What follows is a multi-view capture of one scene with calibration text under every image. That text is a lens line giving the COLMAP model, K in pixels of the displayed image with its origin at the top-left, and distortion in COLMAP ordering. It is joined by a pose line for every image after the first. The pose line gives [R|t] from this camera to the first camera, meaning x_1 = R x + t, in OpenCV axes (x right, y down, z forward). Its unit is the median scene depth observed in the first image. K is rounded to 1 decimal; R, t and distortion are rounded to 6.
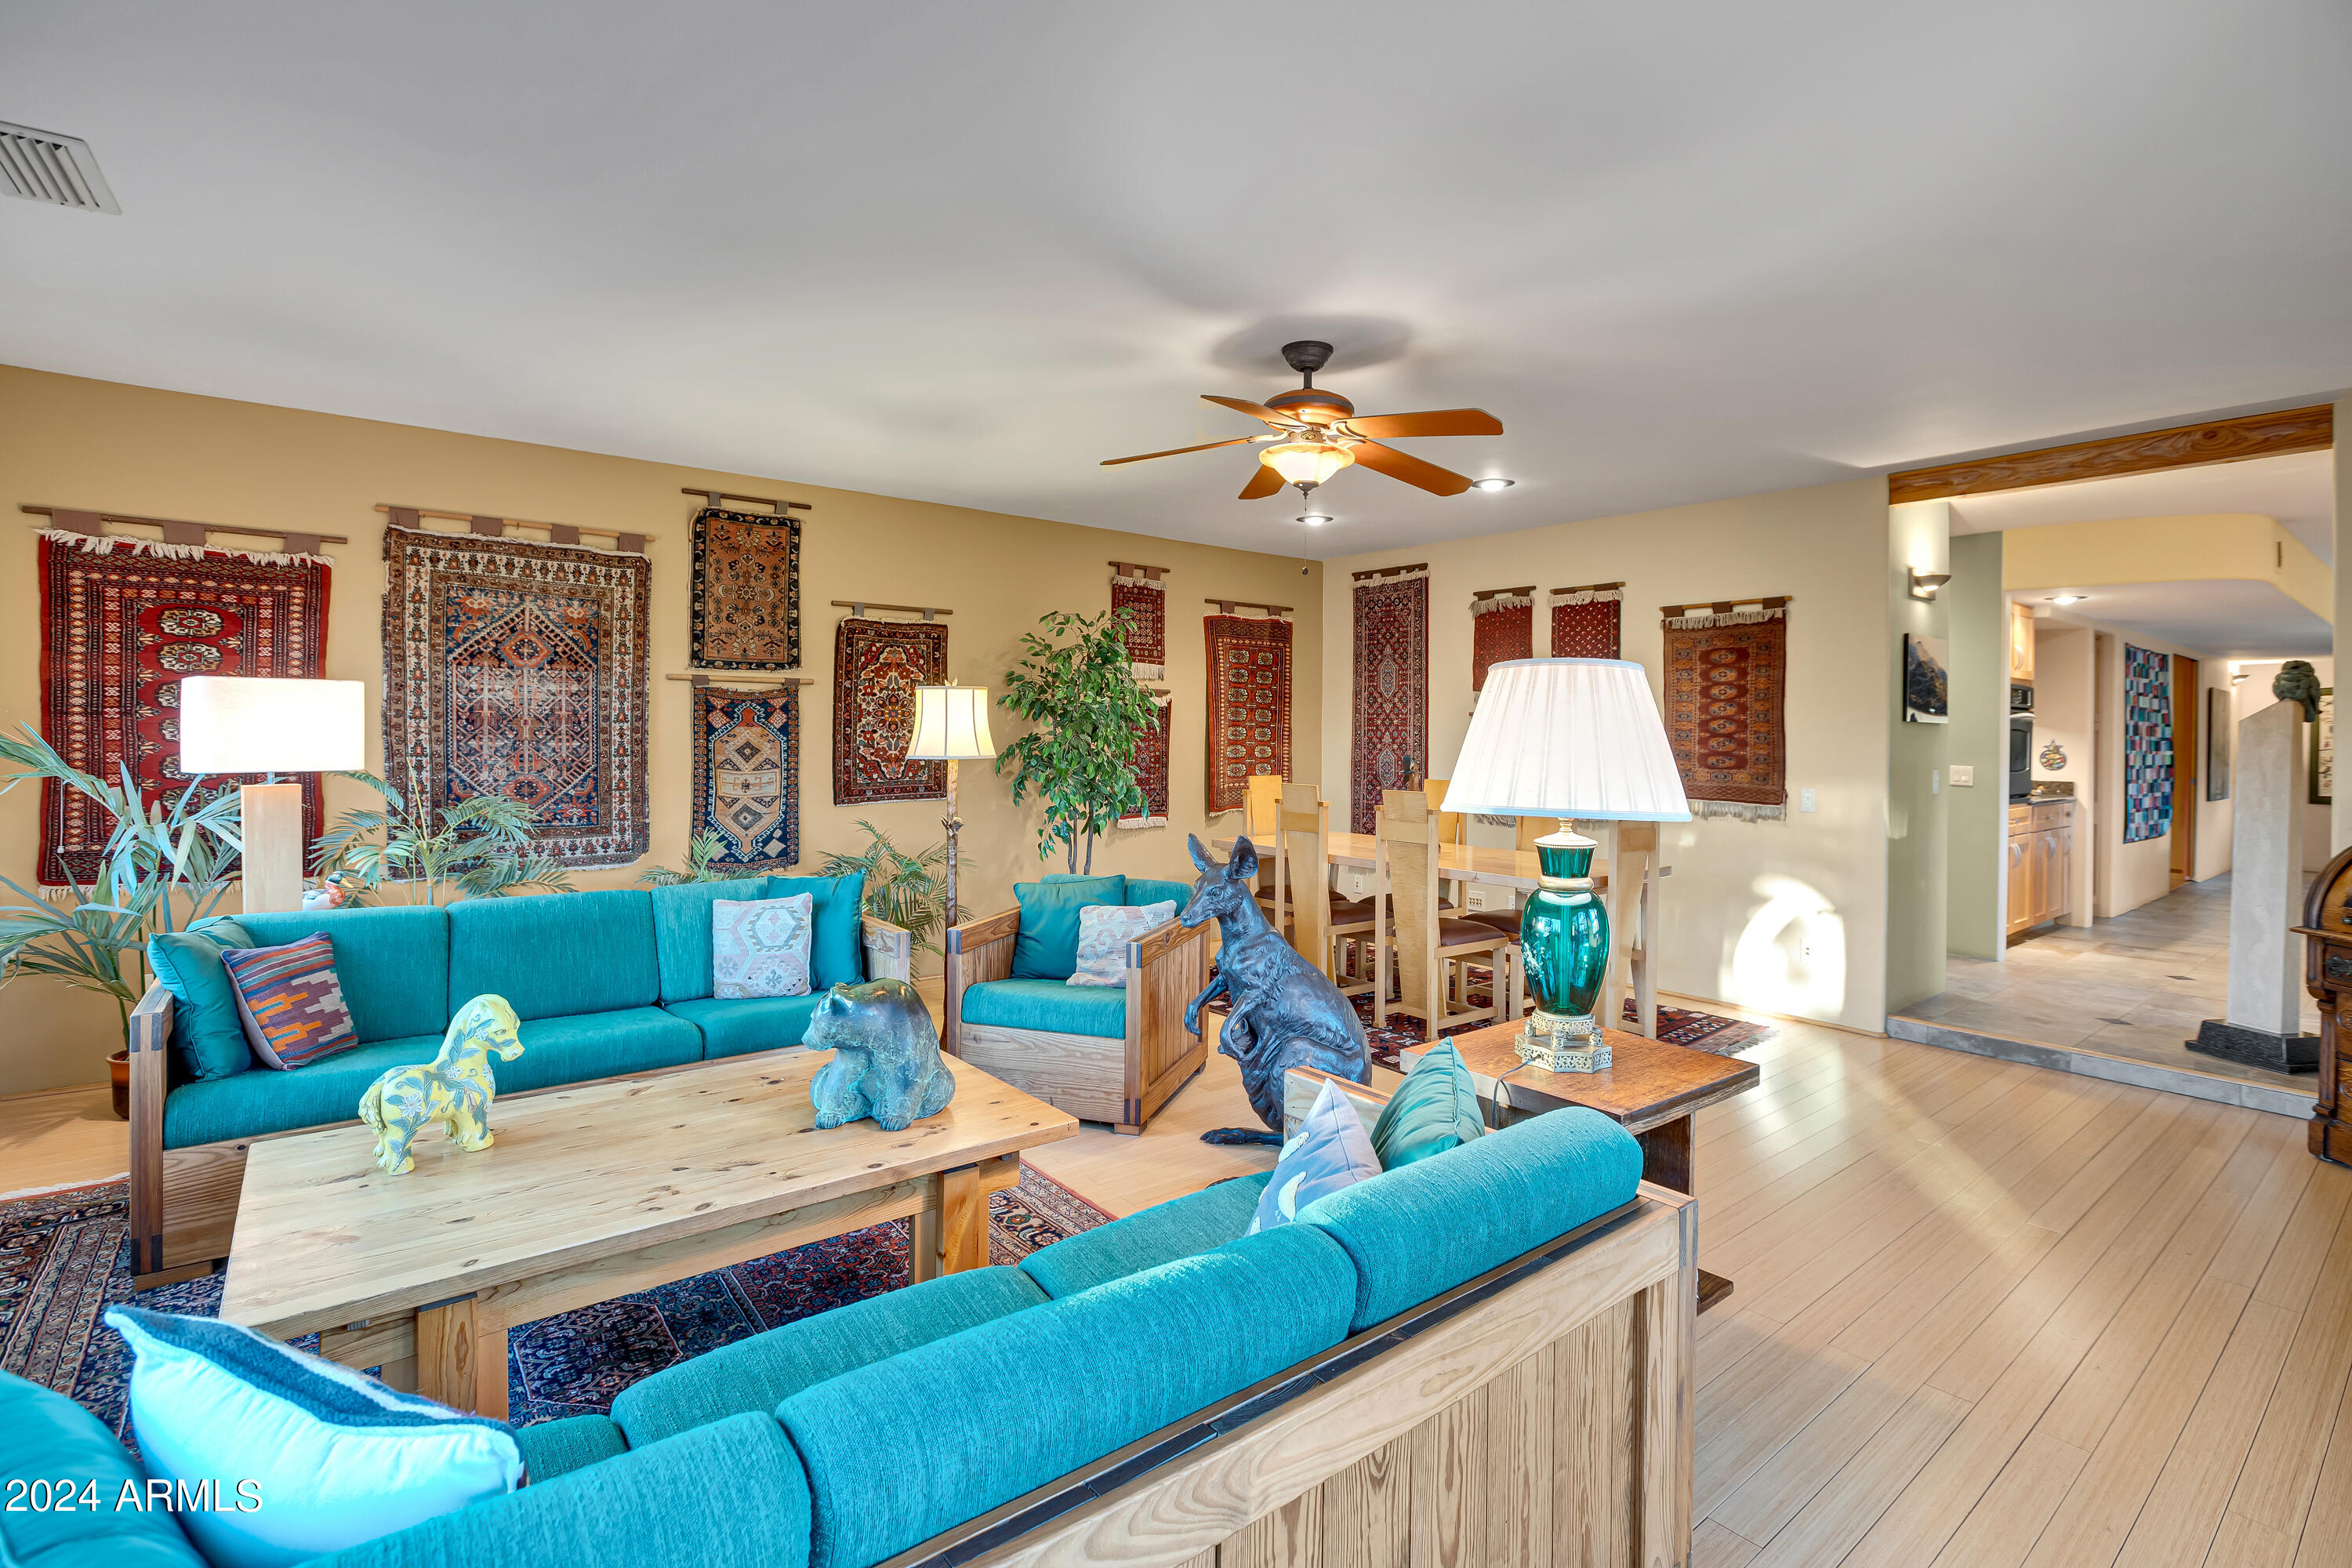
lens RADIAL K [[1100.3, 0, 1175.7], [0, 1100.3, 724.6], [0, 0, 1]] dist [-0.041420, 0.010059]
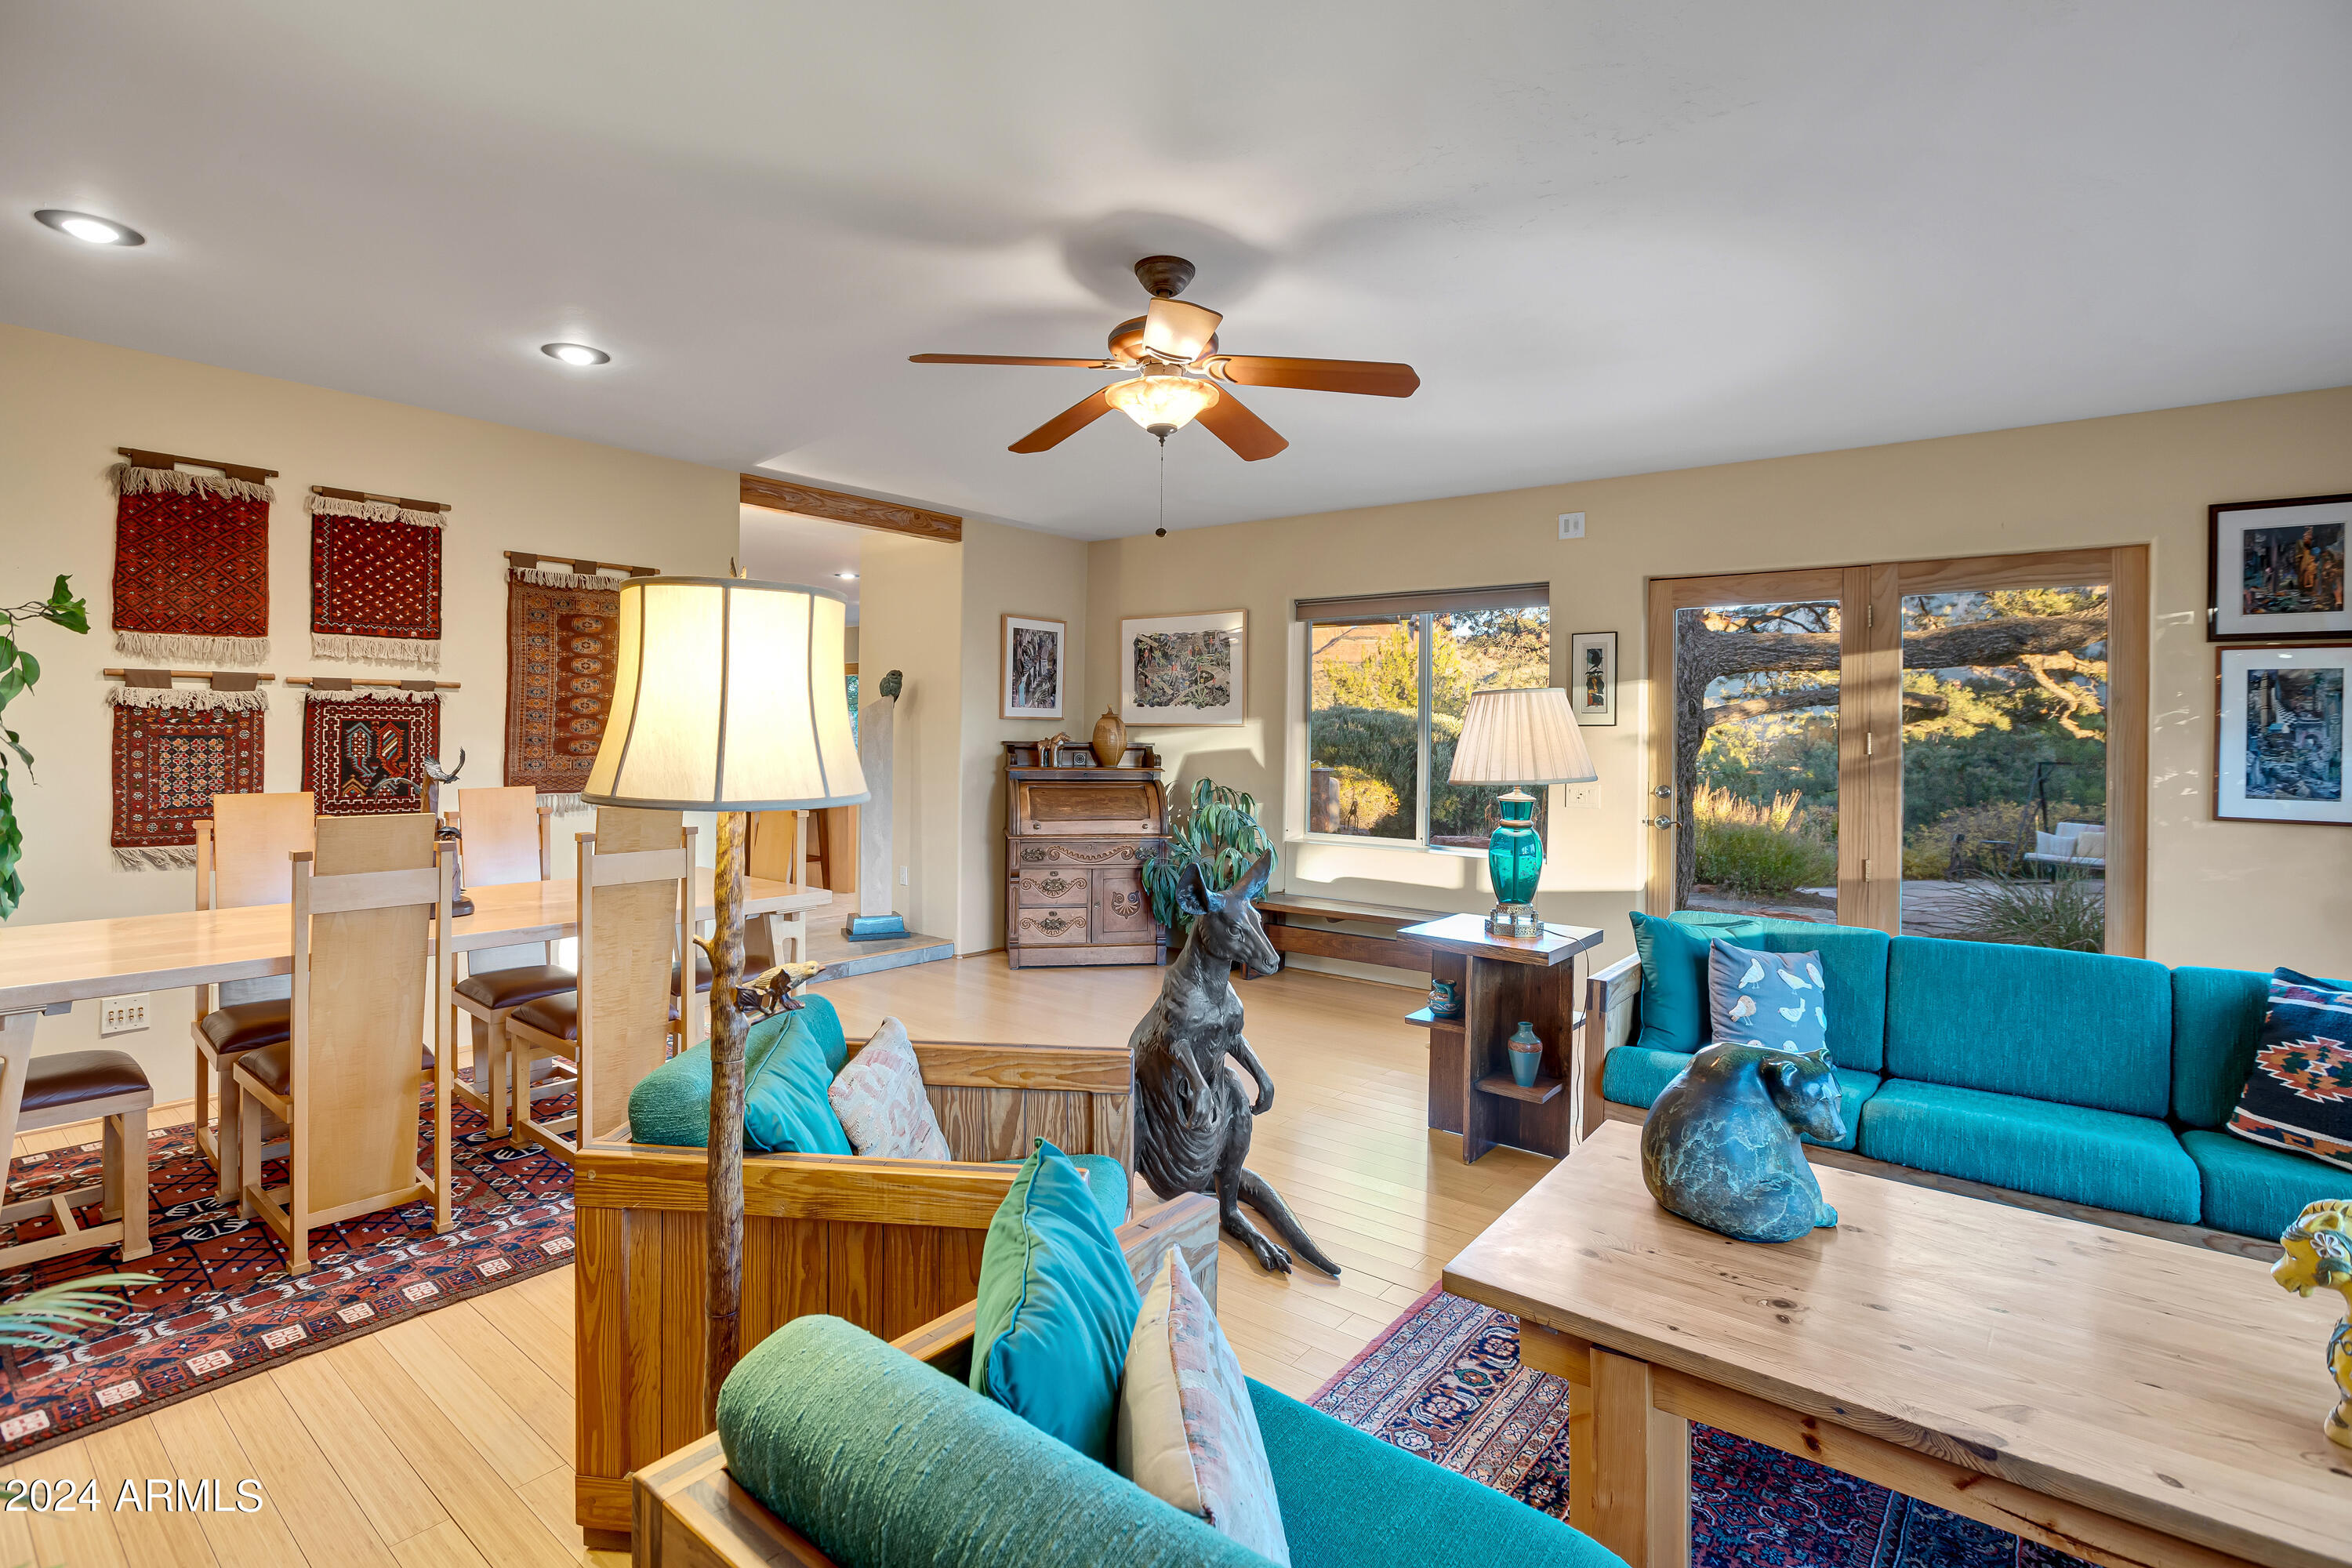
lens RADIAL K [[1100.3, 0, 1175.7], [0, 1100.3, 724.6], [0, 0, 1]] dist [-0.041420, 0.010059]
pose [[-0.230297, -0.009975, 0.973069, -0.436499], [-0.025471, 0.999667, 0.004220, 0.001133], [-0.972787, -0.023813, -0.230474, 0.733754]]
